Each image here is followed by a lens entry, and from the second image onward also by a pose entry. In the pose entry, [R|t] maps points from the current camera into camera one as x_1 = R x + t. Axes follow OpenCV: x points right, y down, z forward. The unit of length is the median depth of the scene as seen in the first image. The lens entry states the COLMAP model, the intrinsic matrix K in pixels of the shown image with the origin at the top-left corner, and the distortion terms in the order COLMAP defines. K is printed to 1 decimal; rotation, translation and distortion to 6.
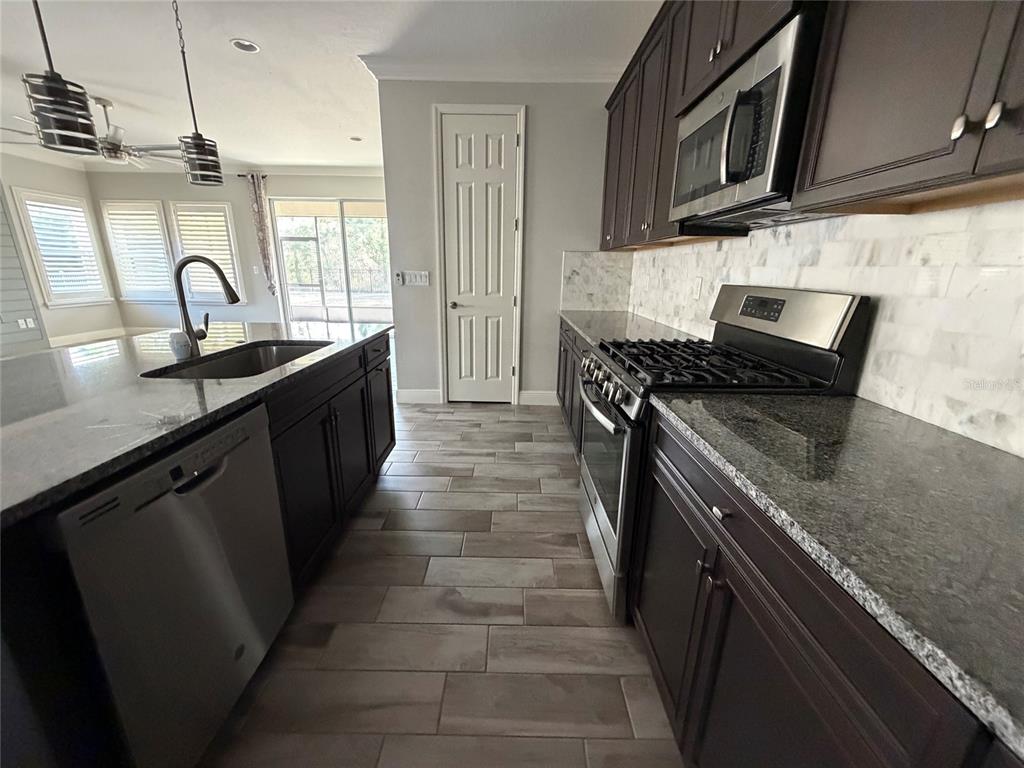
lens RADIAL K [[409.6, 0, 509.1], [0, 409.6, 384.4], [0, 0, 1]] dist [0.000883, 0.000004]
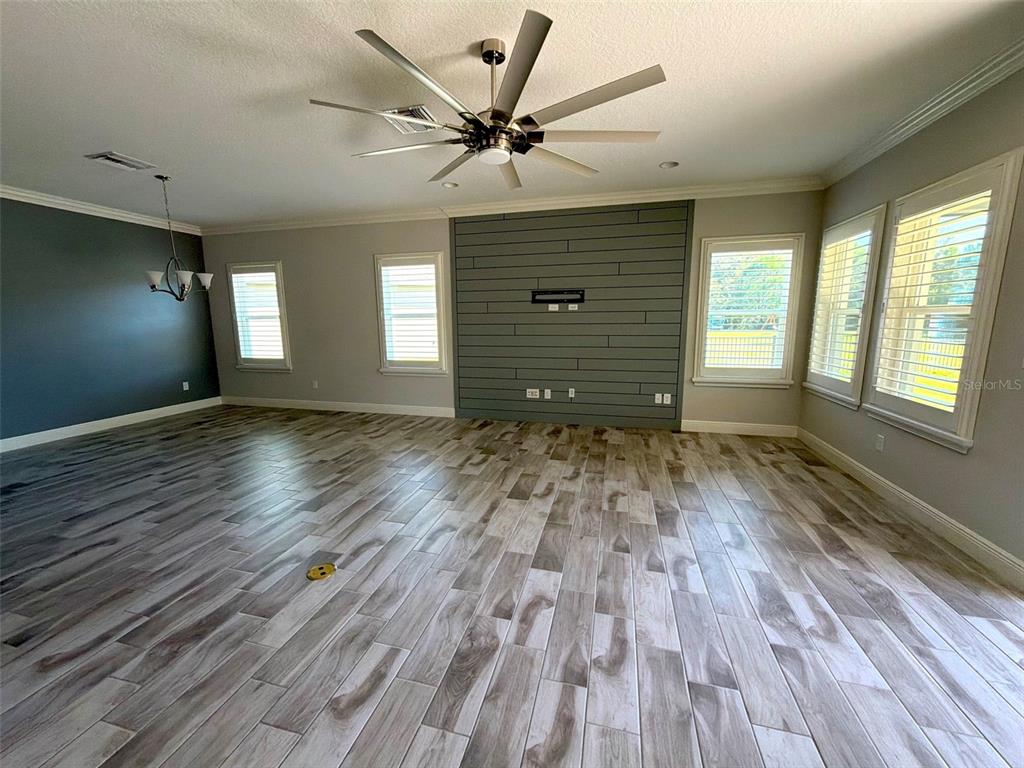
lens RADIAL K [[409.6, 0, 509.1], [0, 409.6, 384.4], [0, 0, 1]] dist [0.000883, 0.000004]
pose [[-0.250303, 0.145621, -0.957154, -0.667503], [-0.259543, 0.942345, 0.211240, -0.633562], [0.932730, 0.301297, -0.198077, 1.999137]]
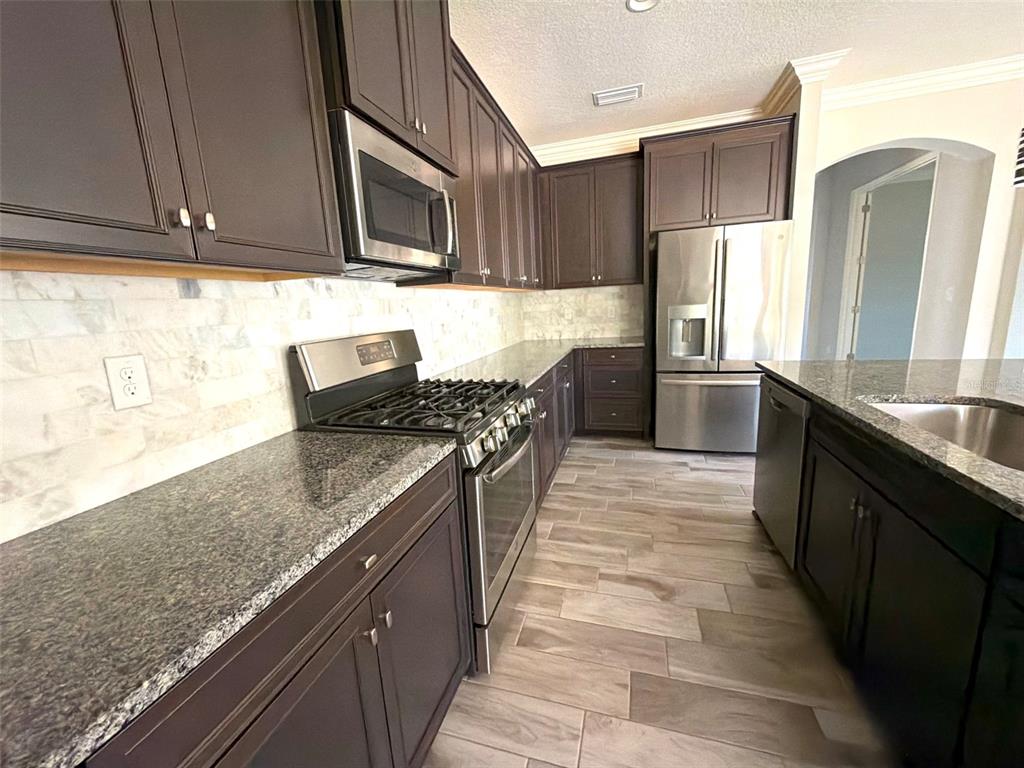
lens RADIAL K [[409.6, 0, 509.1], [0, 409.6, 384.4], [0, 0, 1]] dist [0.000883, 0.000004]
pose [[-0.958536, -0.019885, 0.284276, -0.028066], [0.113506, 0.888374, 0.444868, -0.338561], [-0.261389, 0.458689, -0.849282, 1.137398]]
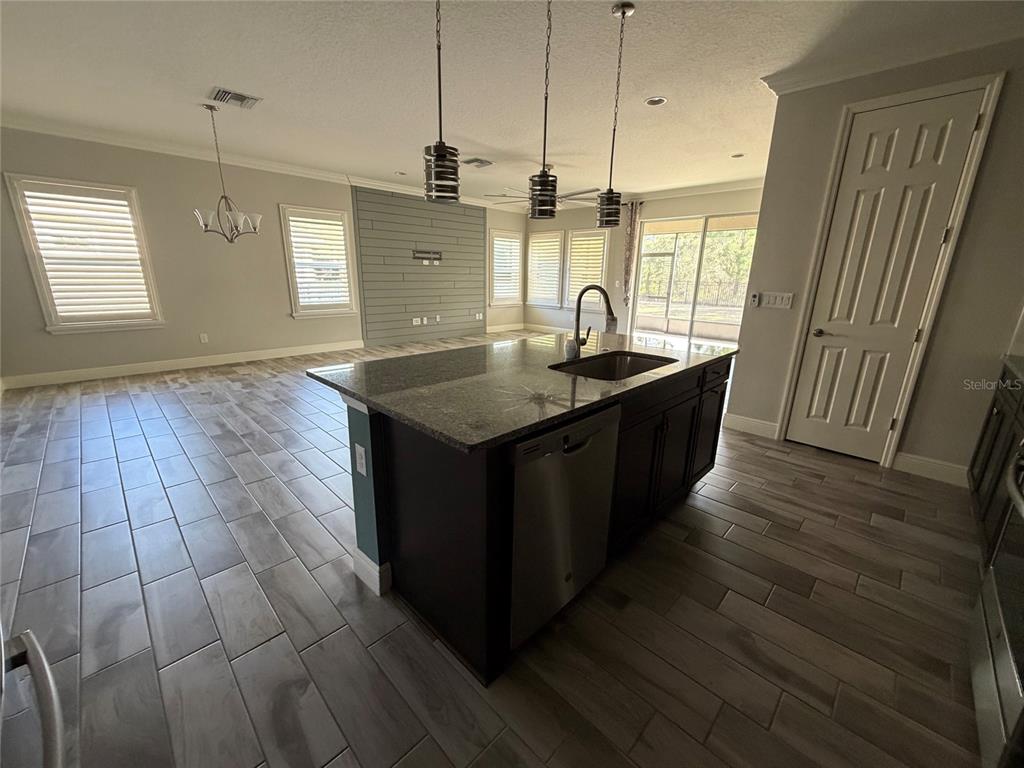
lens RADIAL K [[409.6, 0, 509.1], [0, 409.6, 384.4], [0, 0, 1]] dist [0.000883, 0.000004]
pose [[0.712888, 0.181420, -0.677405, 0.006311], [-0.197545, 0.978792, 0.054244, -0.006878], [0.672879, 0.095148, 0.733608, -0.089524]]
